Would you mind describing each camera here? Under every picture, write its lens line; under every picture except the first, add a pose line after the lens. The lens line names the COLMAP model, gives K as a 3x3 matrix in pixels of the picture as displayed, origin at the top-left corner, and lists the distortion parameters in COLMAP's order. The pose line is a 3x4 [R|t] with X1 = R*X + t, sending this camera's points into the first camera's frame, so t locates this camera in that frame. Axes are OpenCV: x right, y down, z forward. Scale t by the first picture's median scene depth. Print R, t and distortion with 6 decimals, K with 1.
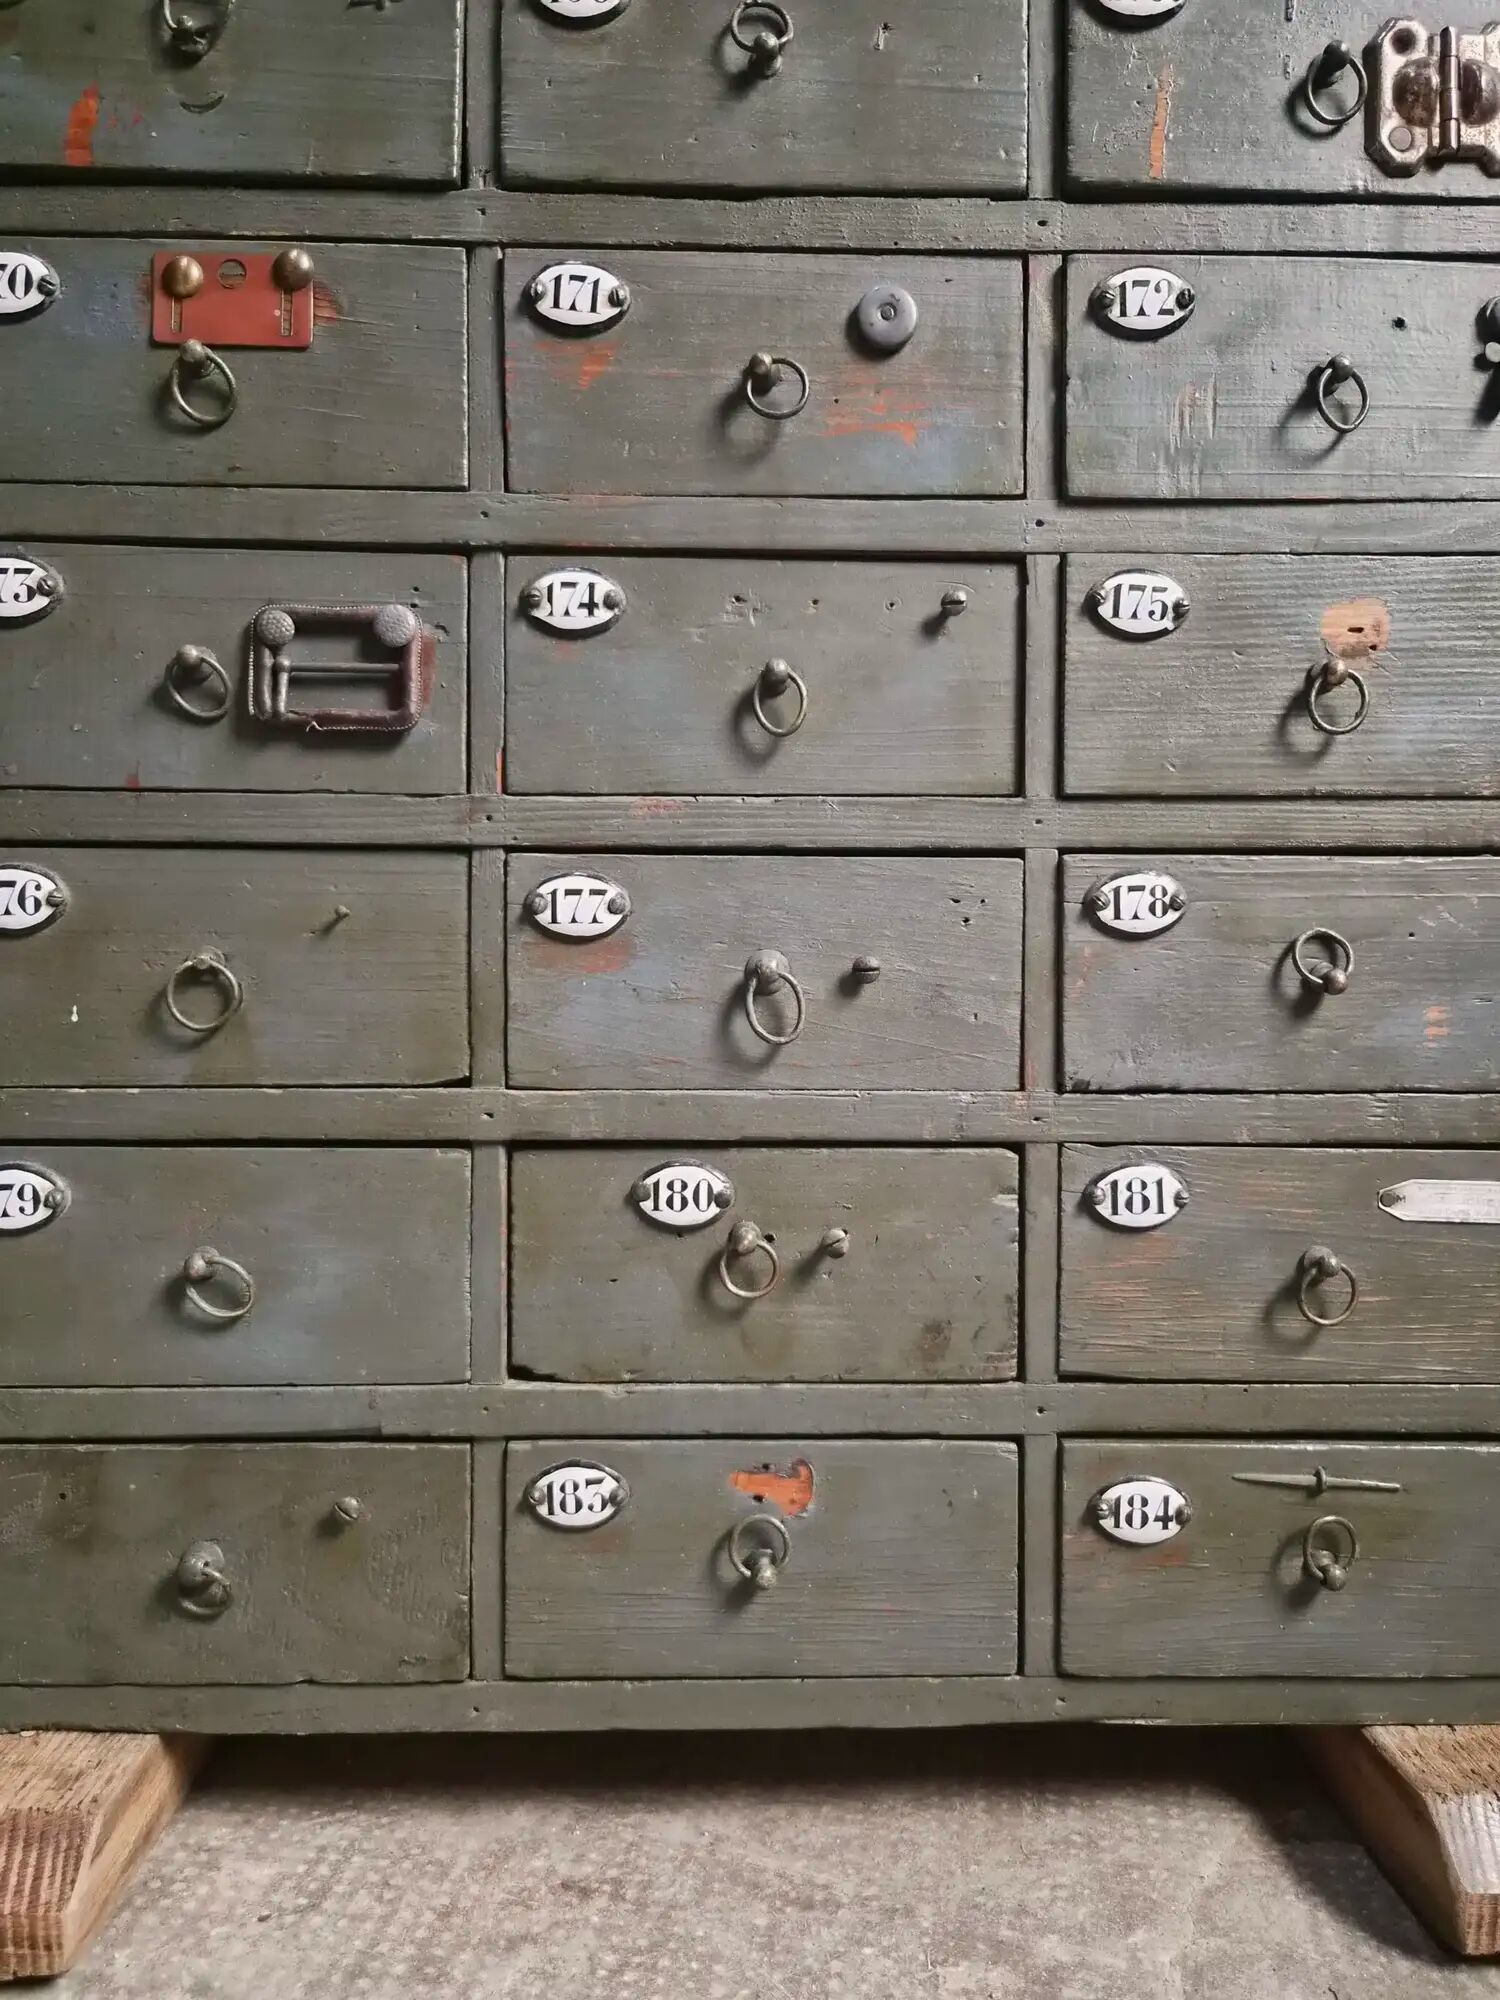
lens RADIAL K [[1354.8, 0, 744.4], [0, 1354.8, 1001.9], [0, 0, 1]] dist [0.056143, -0.046767]
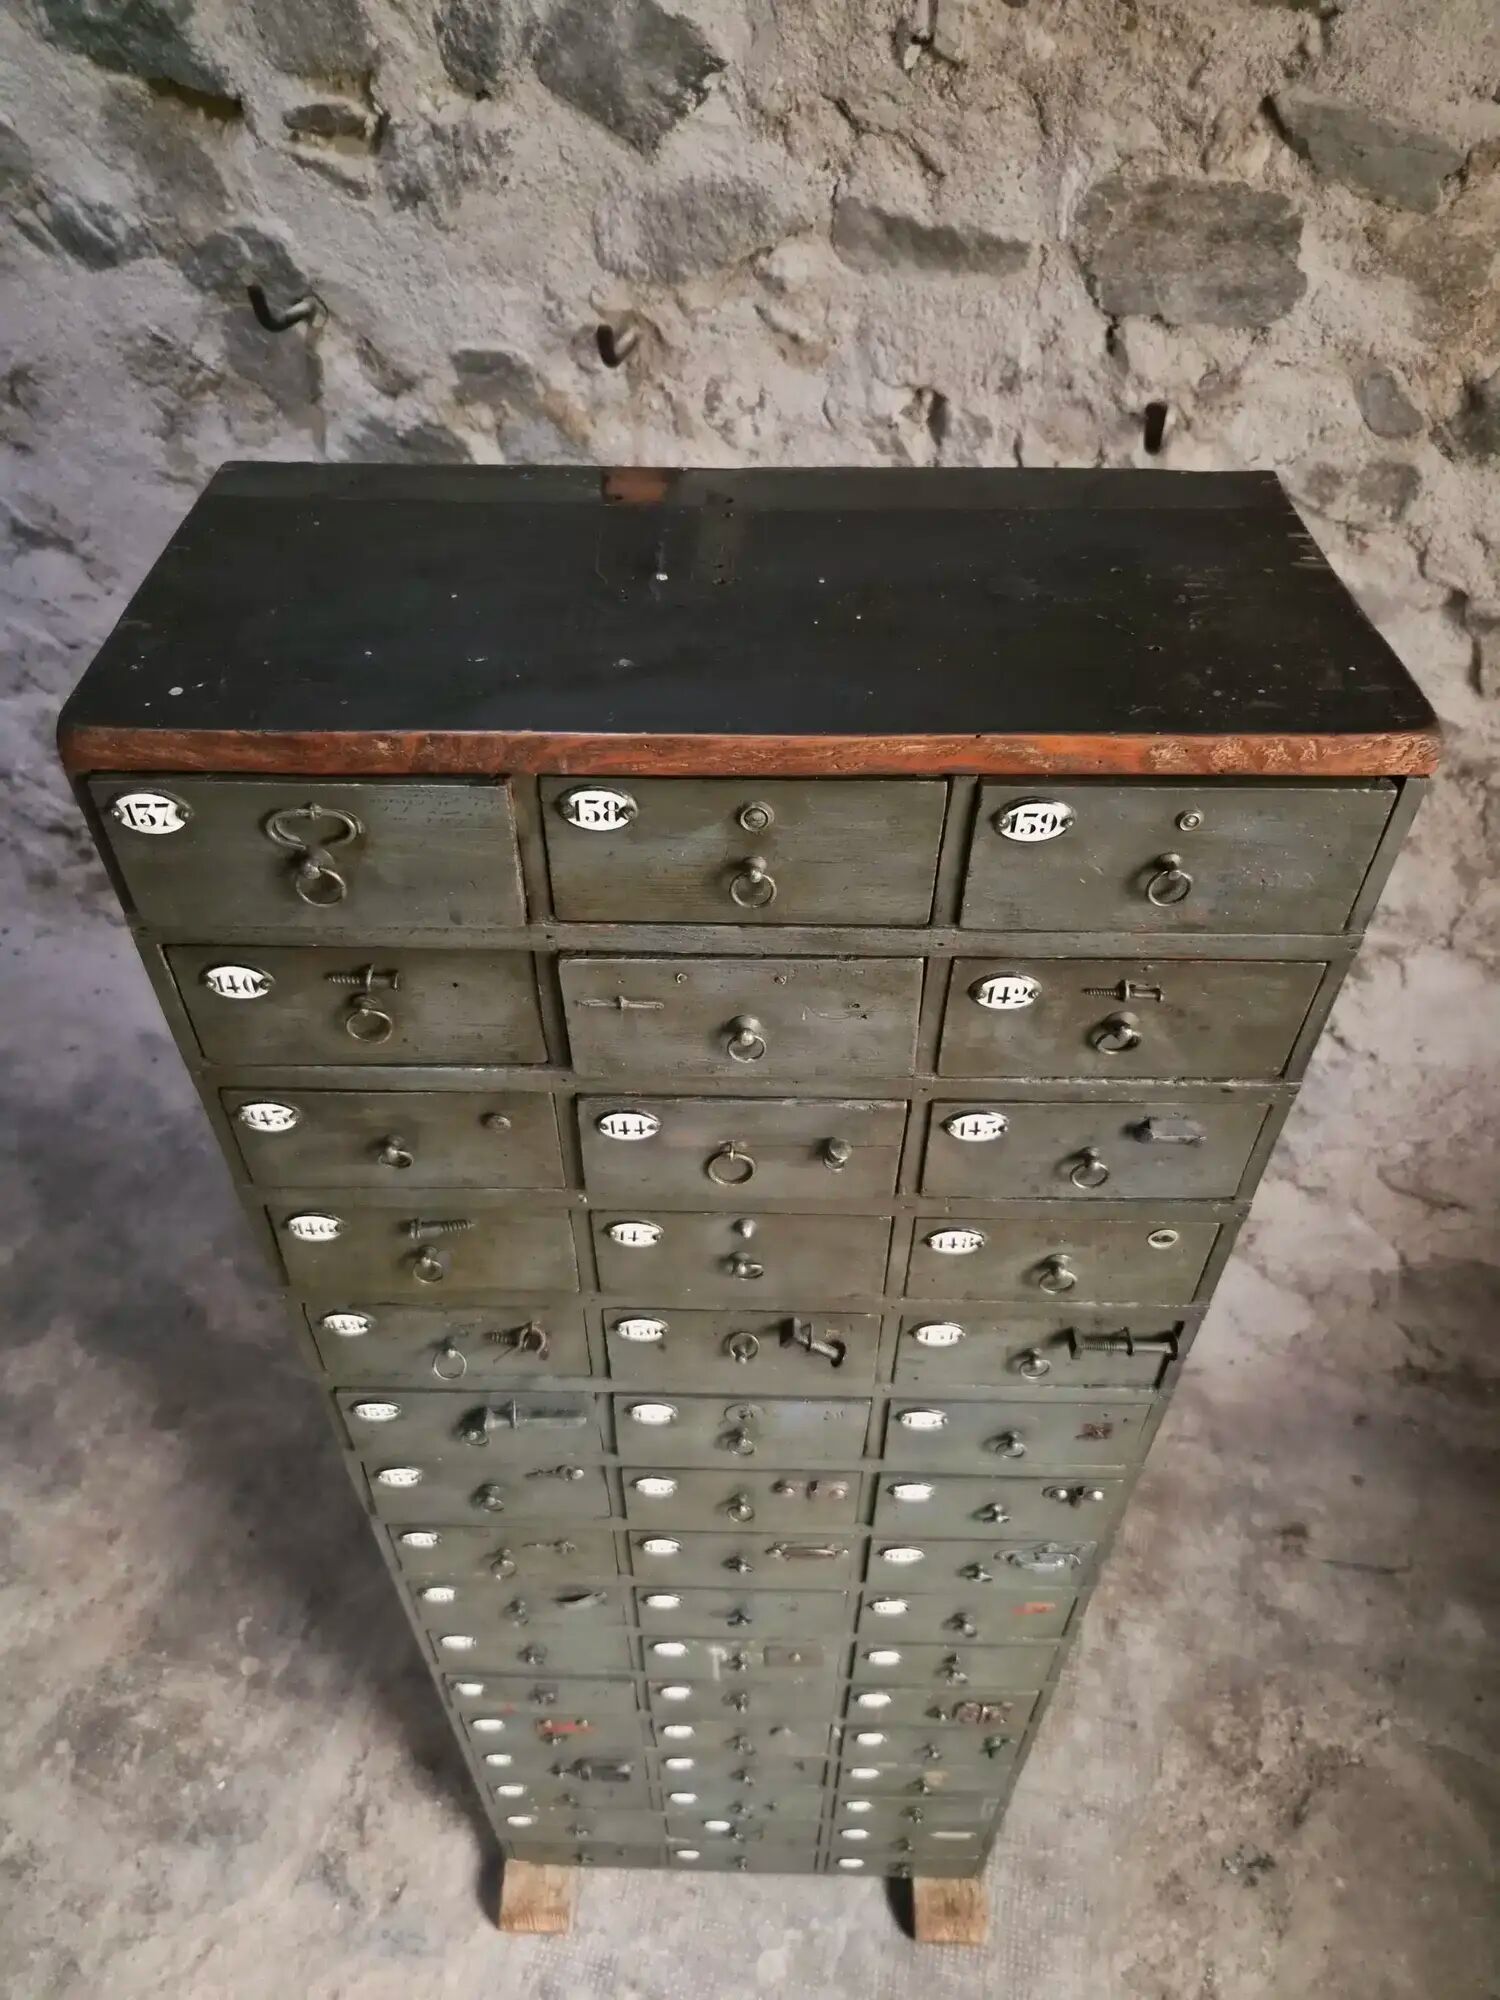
lens RADIAL K [[1354.8, 0, 744.4], [0, 1354.8, 1001.9], [0, 0, 1]] dist [0.056143, -0.046767]
pose [[0.998988, 0.029730, -0.033757, 0.074155], [0.000847, 0.737888, 0.674923, -3.633562], [0.044974, -0.674268, 0.737116, -0.114981]]
